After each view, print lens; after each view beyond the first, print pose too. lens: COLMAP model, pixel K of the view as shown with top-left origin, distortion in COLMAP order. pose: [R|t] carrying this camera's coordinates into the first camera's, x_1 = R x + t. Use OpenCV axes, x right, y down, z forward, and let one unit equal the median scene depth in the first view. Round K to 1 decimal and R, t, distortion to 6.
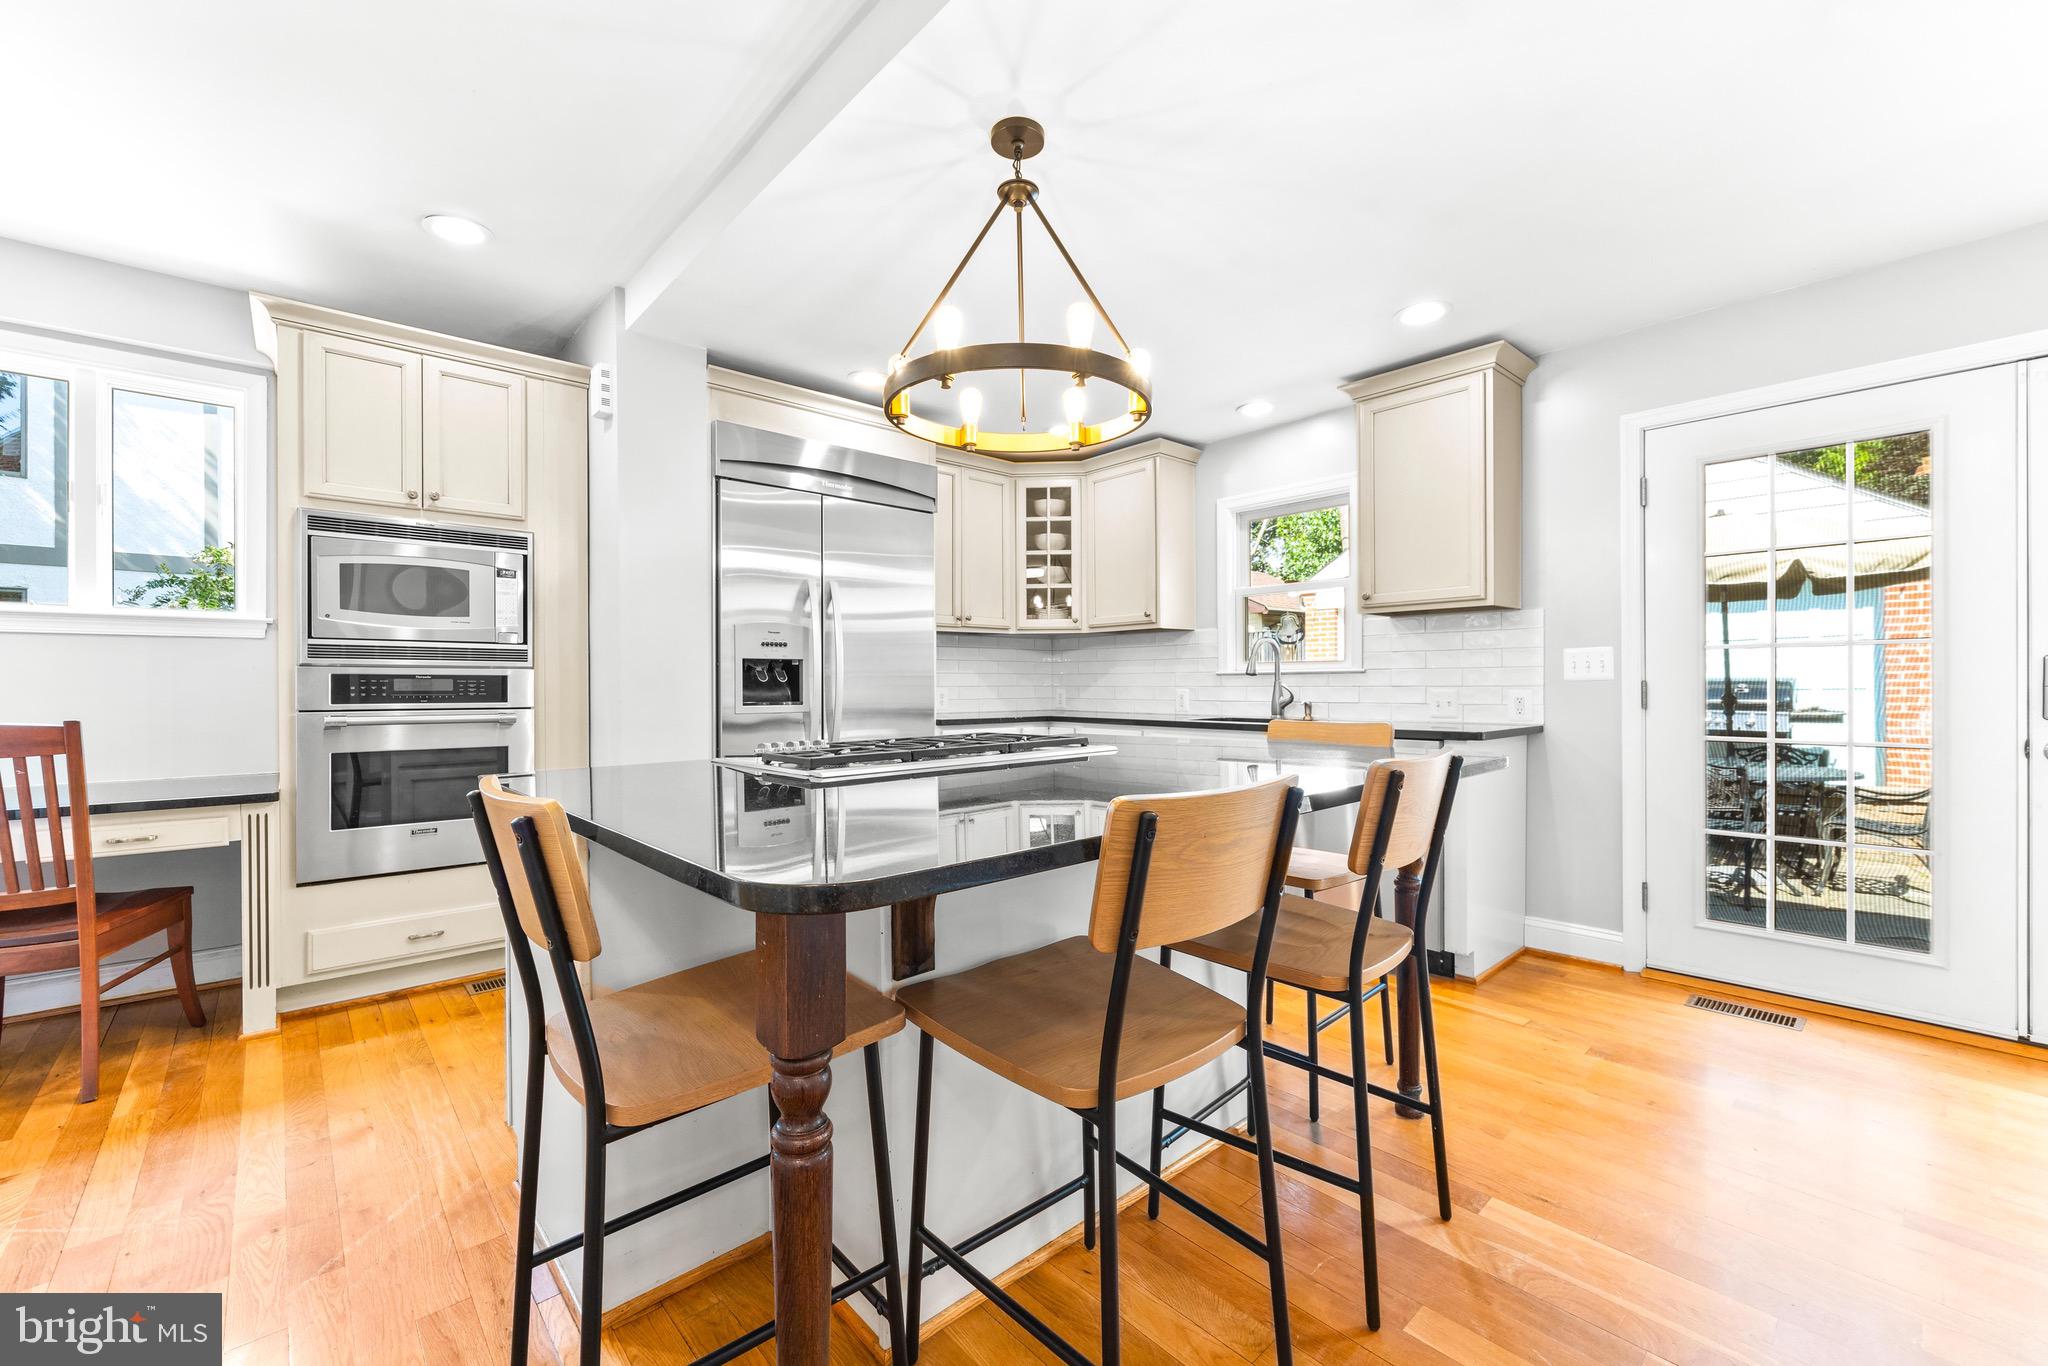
lens RADIAL K [[832.7, 0, 1022.0], [0, 832.7, 686.2], [0, 0, 1]] dist [-0.000195, 0.000199]
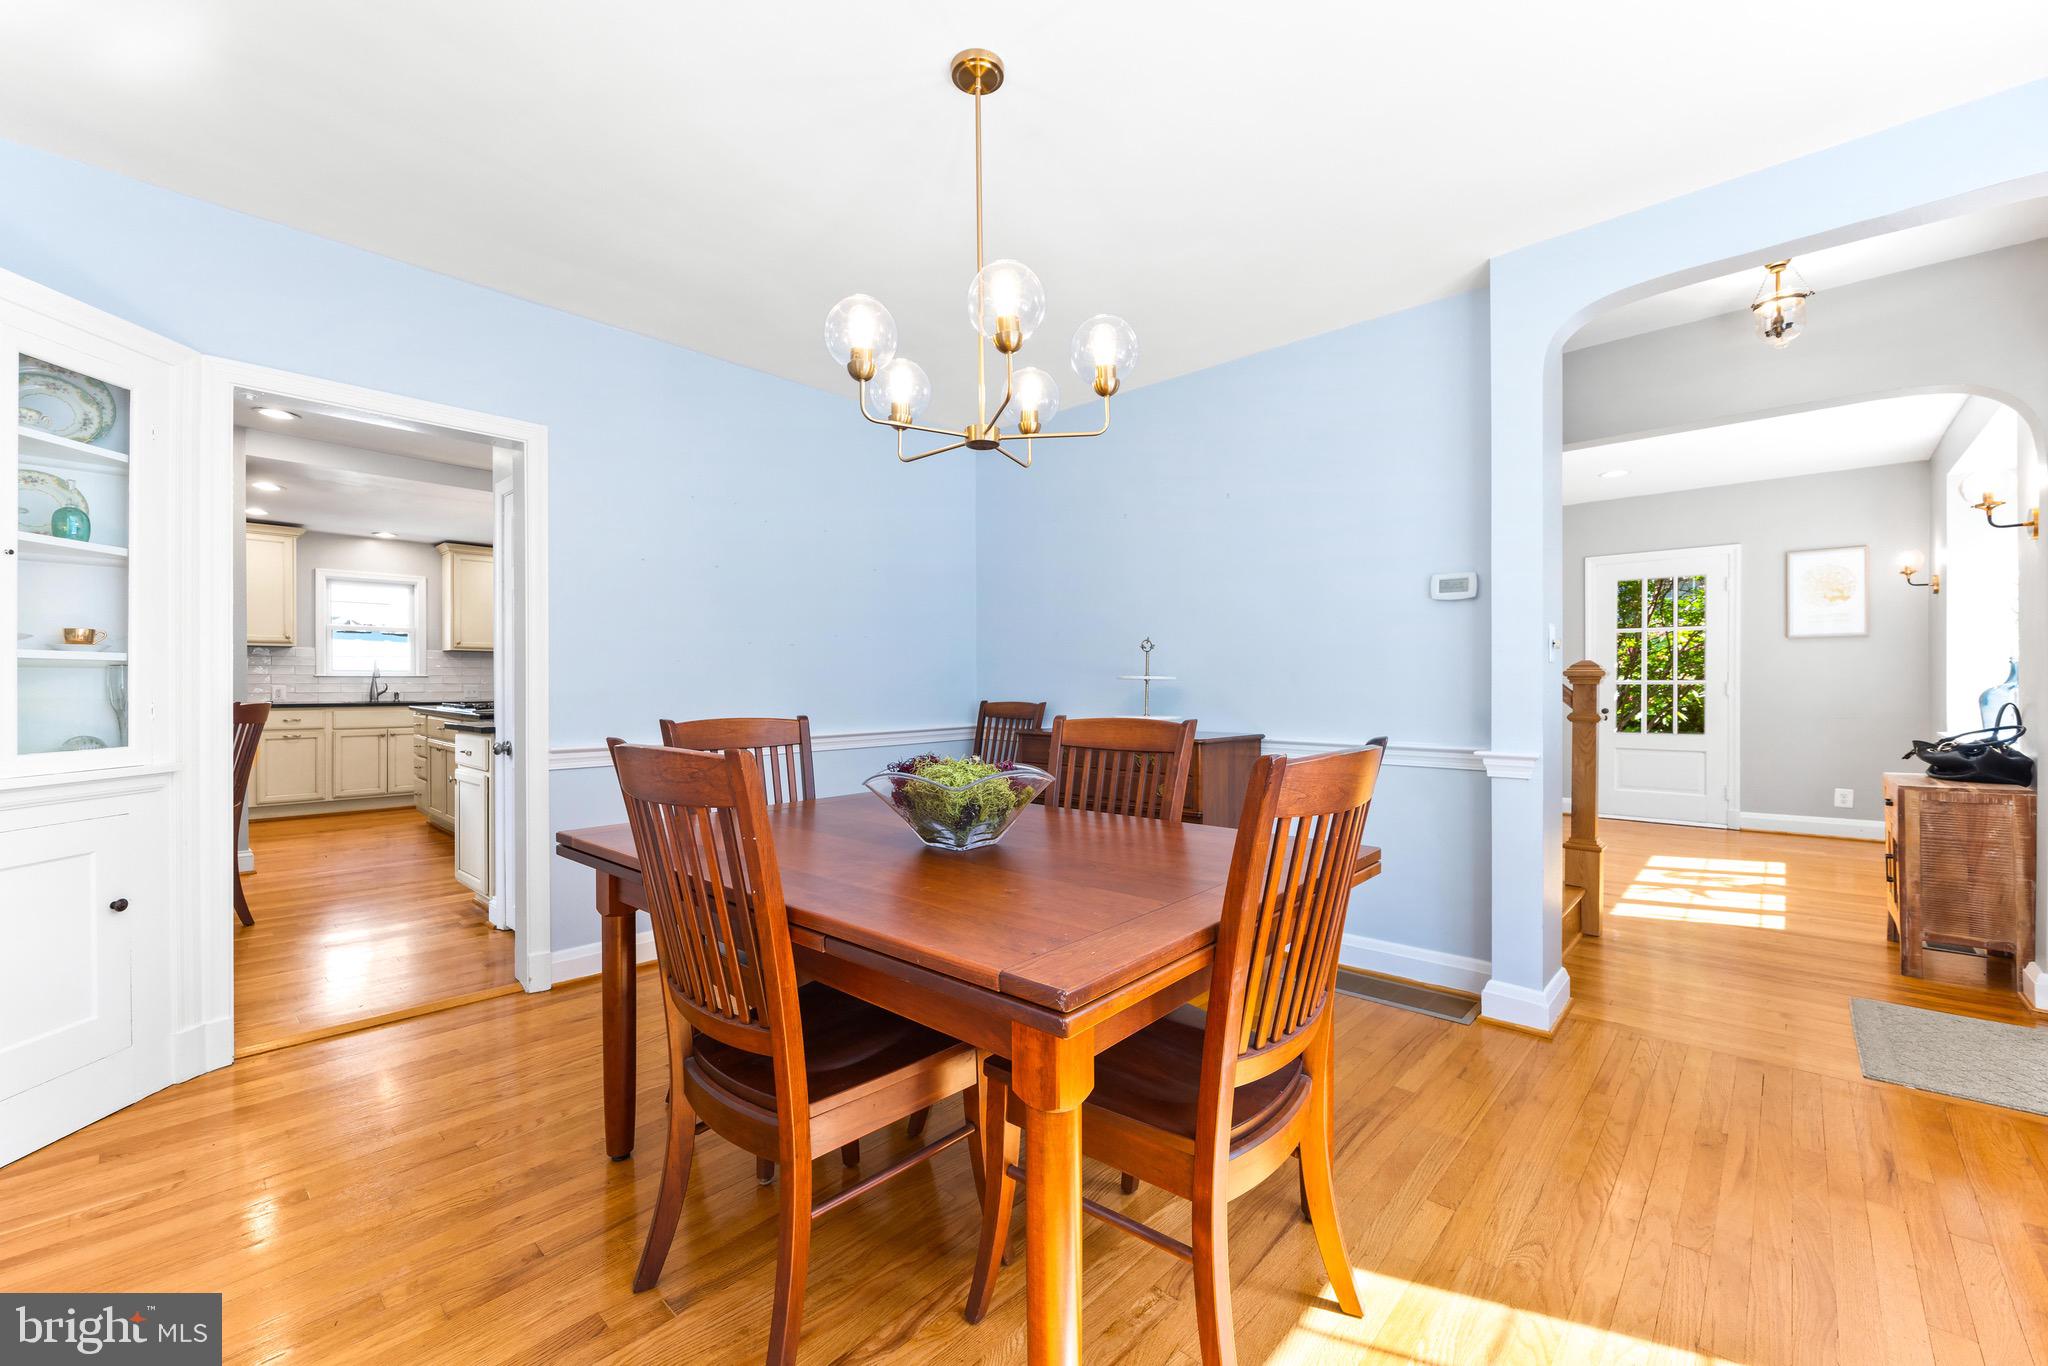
lens RADIAL K [[832.7, 0, 1016.2], [0, 832.7, 688.9], [0, 0, 1]] dist [-0.000195, 0.000199]
pose [[-0.091874, -0.001922, 0.995769, -1.764439], [-0.002246, 0.999996, 0.001723, 0.005862], [-0.995768, -0.002078, -0.091878, -0.252880]]
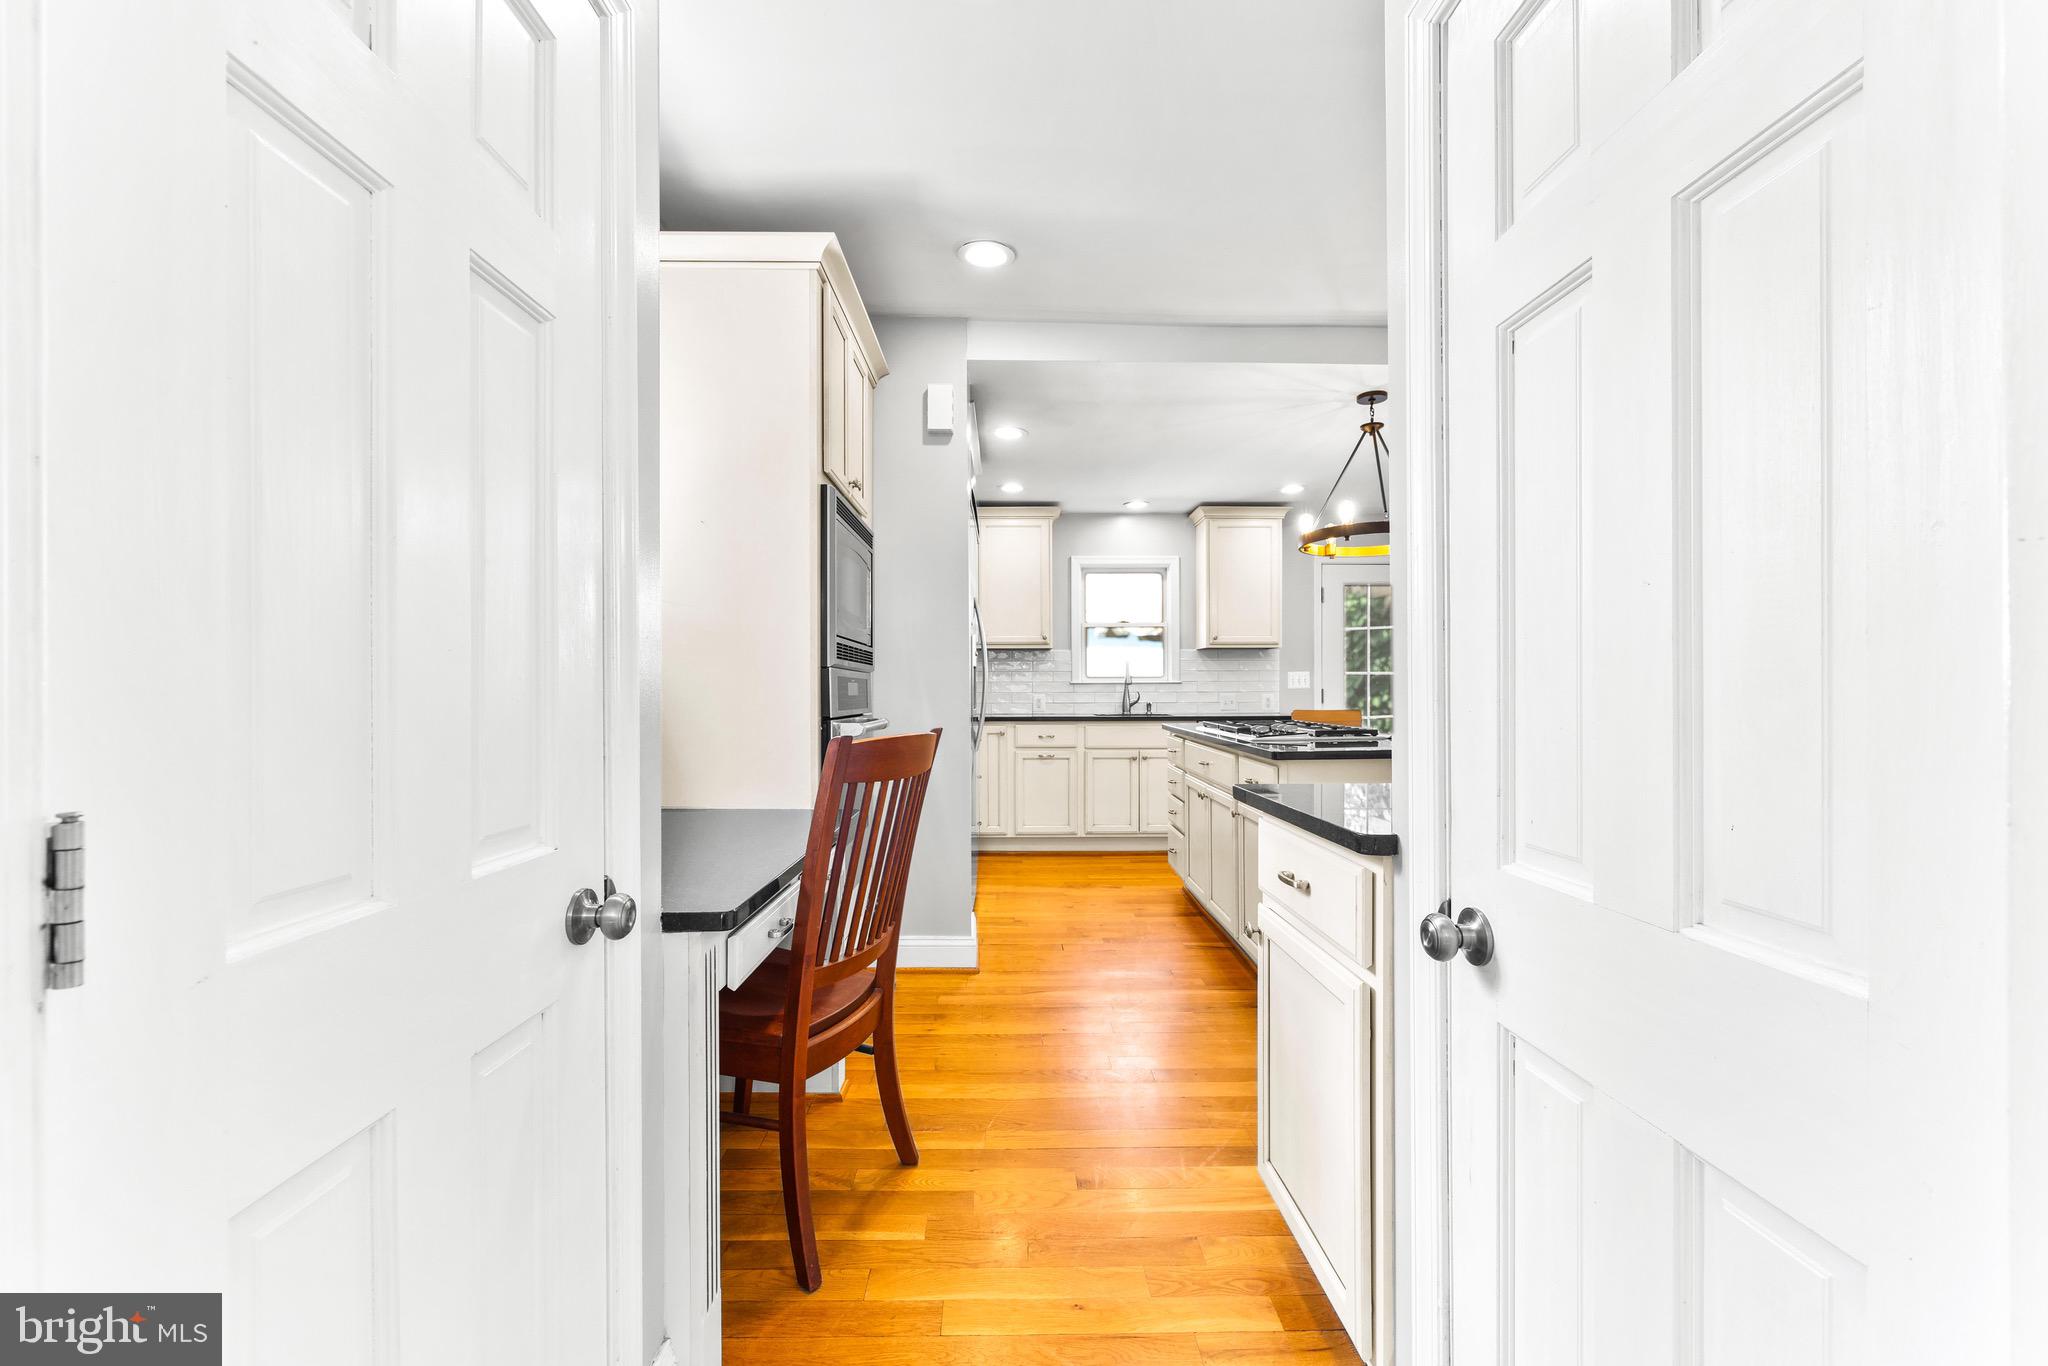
lens RADIAL K [[832.7, 0, 1018.3], [0, 832.7, 690.3], [0, 0, 1]] dist [-0.000195, 0.000199]
pose [[0.648220, 0.001665, 0.761451, -1.009846], [0.000178, 0.999997, -0.002338, 0.000373], [-0.761453, 0.001651, 0.648218, 0.203448]]
